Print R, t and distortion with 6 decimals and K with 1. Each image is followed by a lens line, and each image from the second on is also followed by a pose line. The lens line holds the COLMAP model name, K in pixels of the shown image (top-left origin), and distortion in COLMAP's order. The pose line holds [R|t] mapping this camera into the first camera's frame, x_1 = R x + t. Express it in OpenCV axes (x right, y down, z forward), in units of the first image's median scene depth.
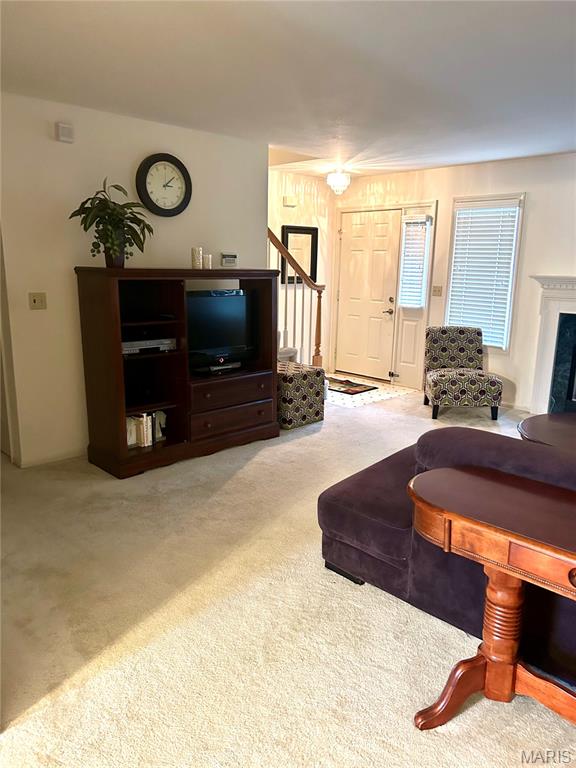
lens RADIAL K [[579.2, 0, 290.0], [0, 579.2, 388.6], [0, 0, 1]] dist [0.086947, -0.147463]
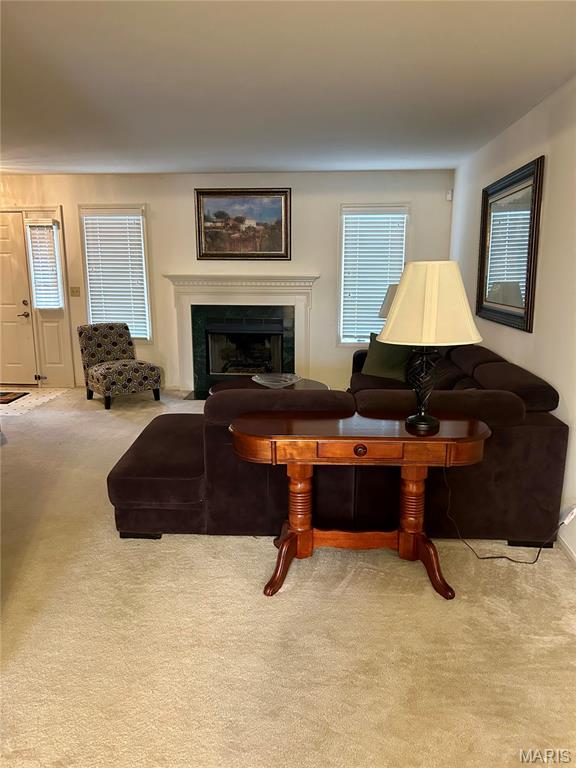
lens RADIAL K [[579.2, 0, 290.0], [0, 579.2, 388.6], [0, 0, 1]] dist [0.086947, -0.147463]
pose [[0.743156, -0.161723, 0.649281, -0.187252], [0.160413, 0.985115, 0.061767, 0.001612], [-0.649606, 0.058251, 0.758037, -0.043654]]
